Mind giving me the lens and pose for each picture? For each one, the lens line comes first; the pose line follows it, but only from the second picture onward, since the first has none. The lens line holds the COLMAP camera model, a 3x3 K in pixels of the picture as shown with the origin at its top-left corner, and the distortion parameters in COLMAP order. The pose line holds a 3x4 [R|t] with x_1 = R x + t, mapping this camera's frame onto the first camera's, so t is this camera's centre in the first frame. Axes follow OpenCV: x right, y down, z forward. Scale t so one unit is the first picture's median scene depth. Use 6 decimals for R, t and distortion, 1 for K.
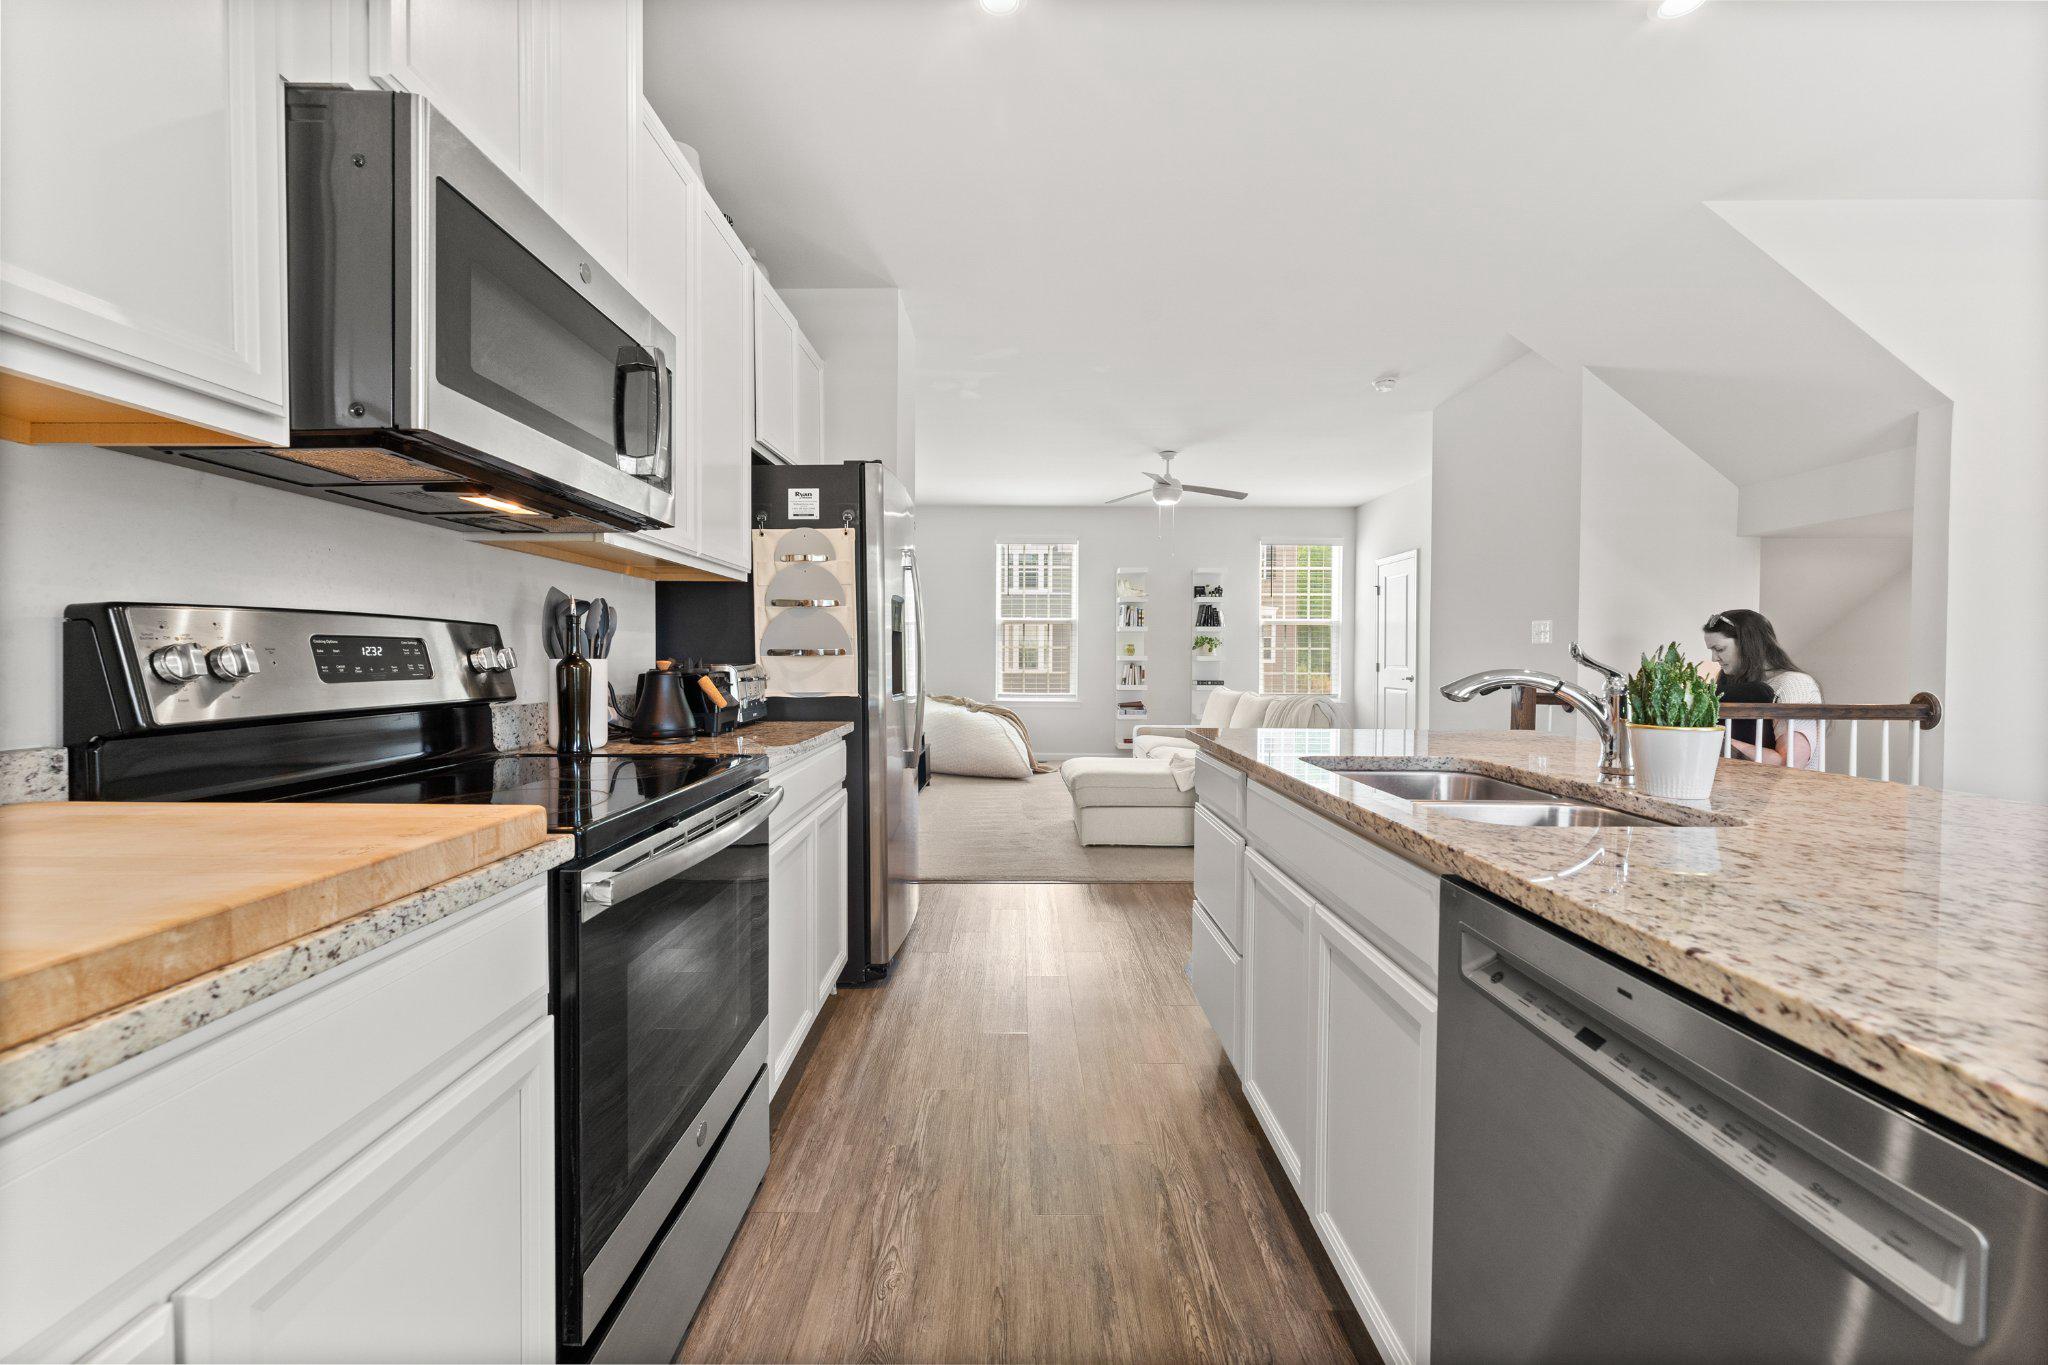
lens RADIAL K [[818.2, 0, 1022.7], [0, 818.2, 672.0], [0, 0, 1]] dist [-0.000563, -0.000252]
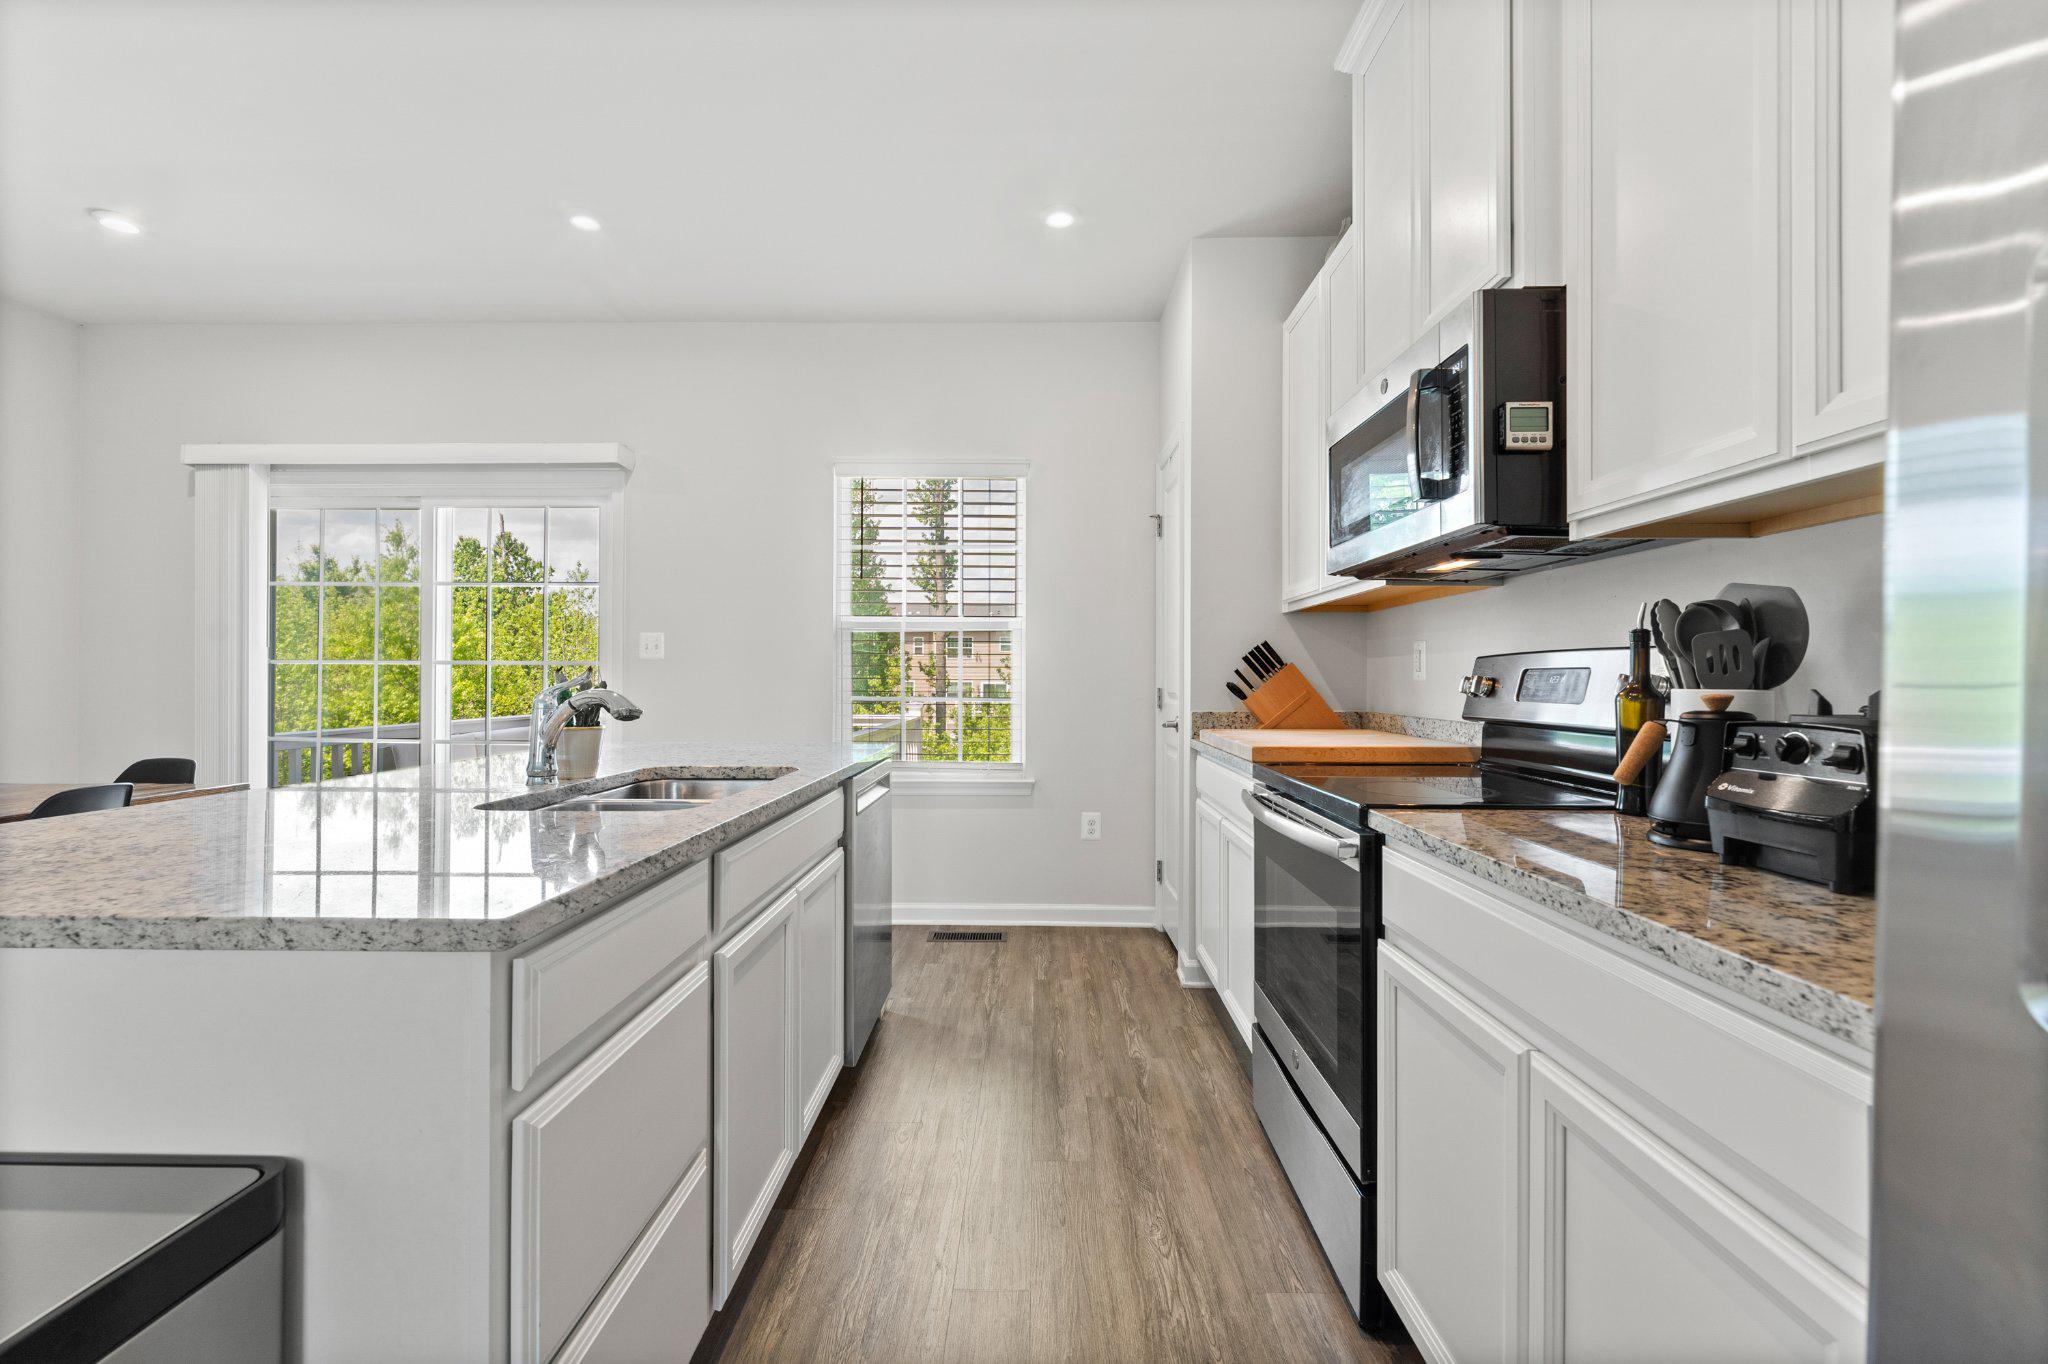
lens RADIAL K [[862.7, 0, 1024.0], [0, 862.7, 682.0], [0, 0, 1]] dist [-0.001320, -0.000275]
pose [[-0.999782, -0.005311, 0.020196, 0.000603], [-0.004841, 0.999718, 0.023240, -0.008248], [-0.020314, 0.023137, -0.999526, 0.403998]]
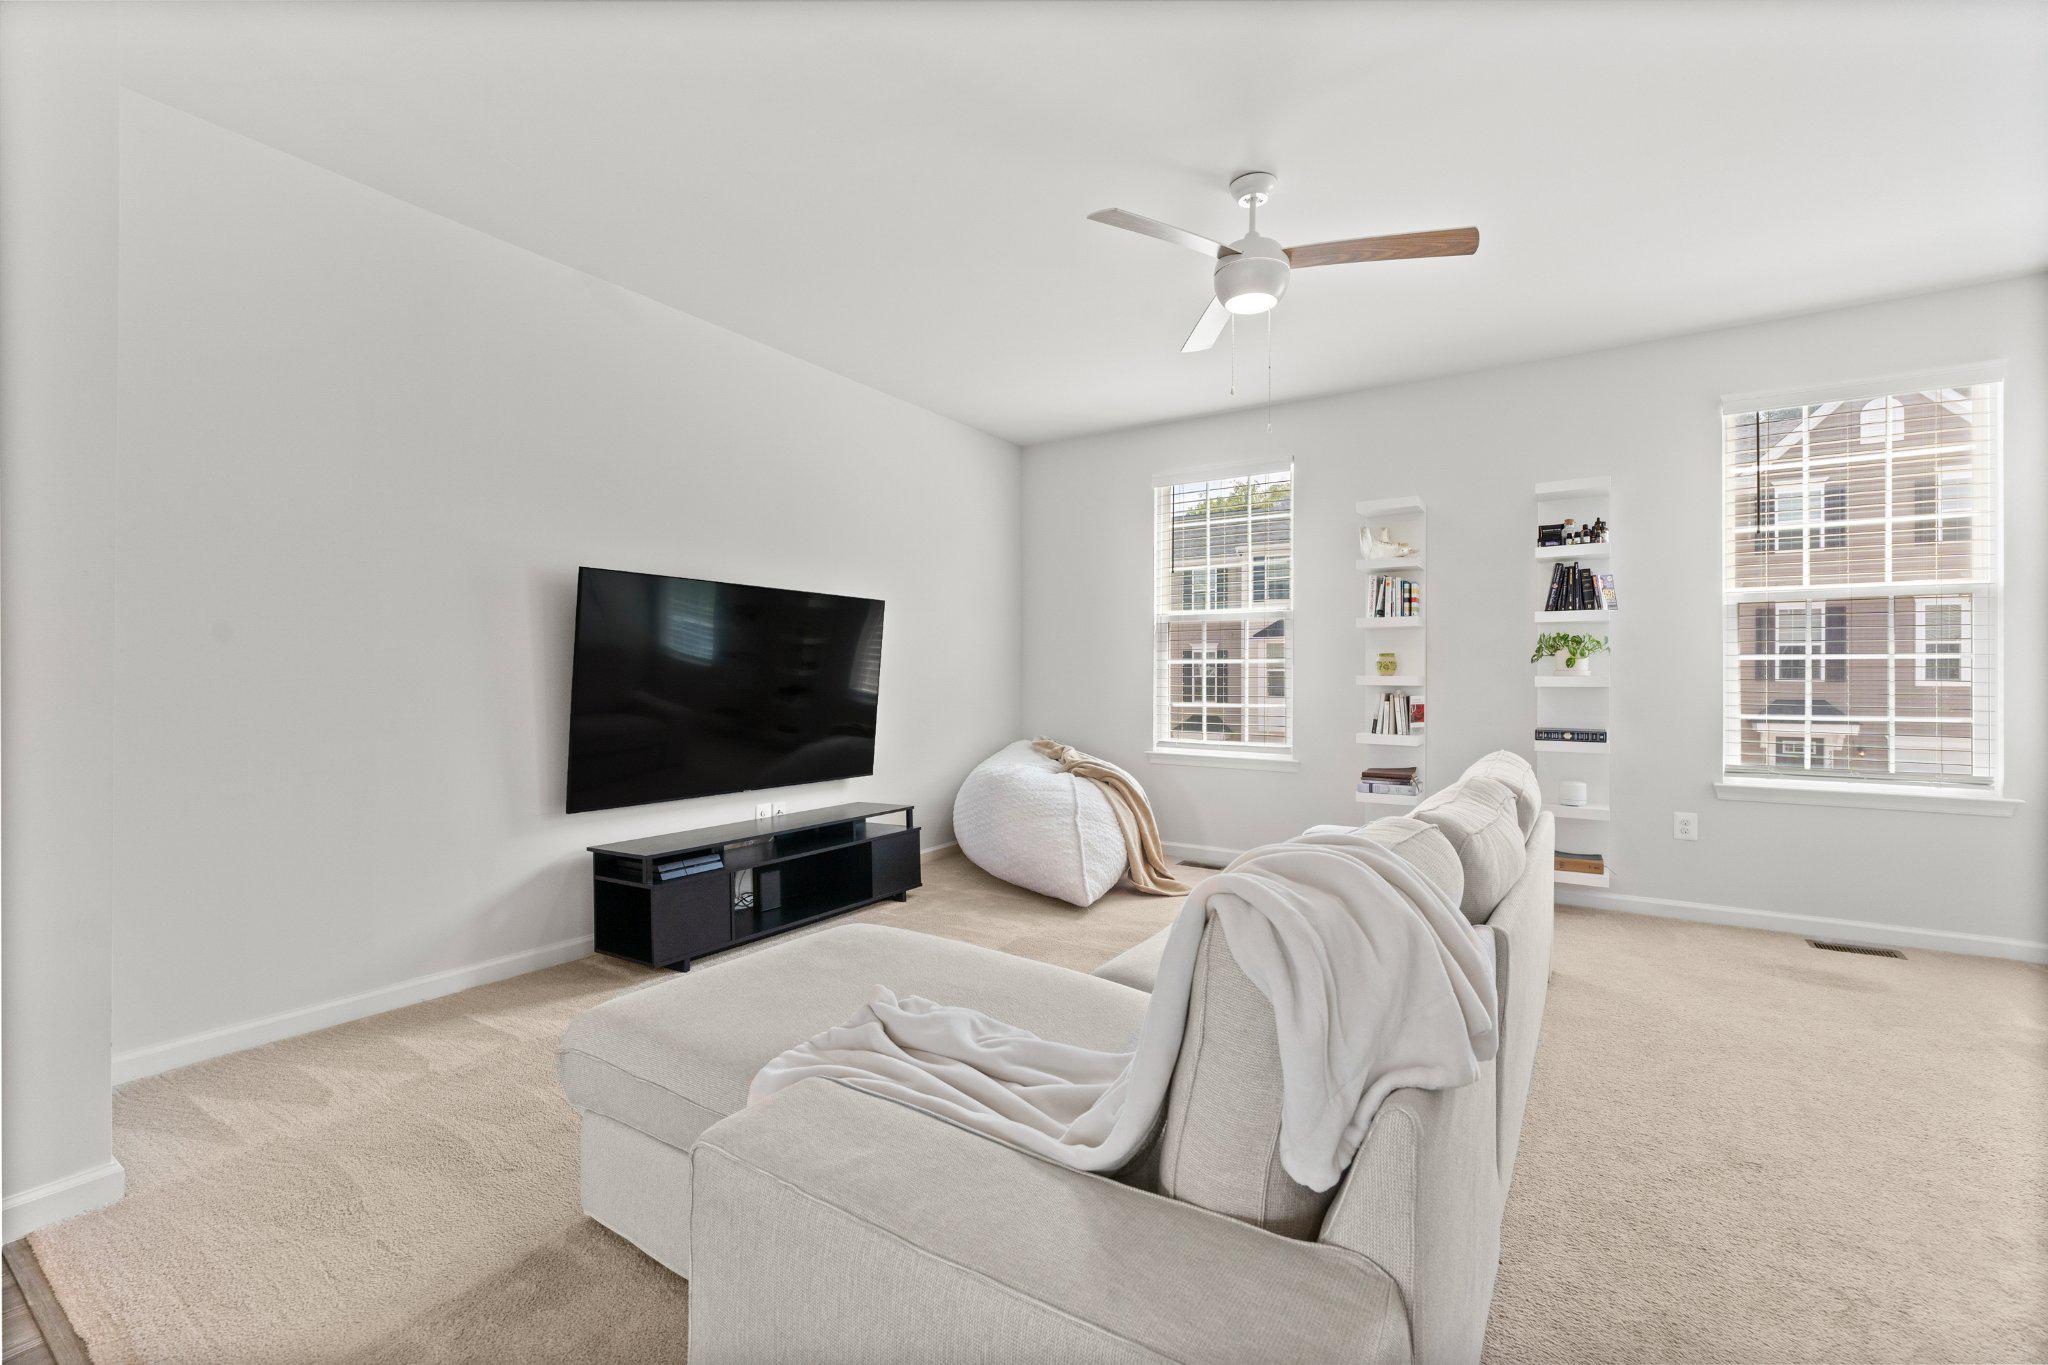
lens RADIAL K [[873.0, 0, 1021.8], [0, 873.0, 673.6], [0, 0, 1]] dist [-0.001275, -0.000972]
pose [[0.832268, -0.002213, -0.554369, 0.261109], [-0.009820, 0.999776, -0.018734, -0.009705], [0.554287, 0.021036, 0.832060, 0.465245]]
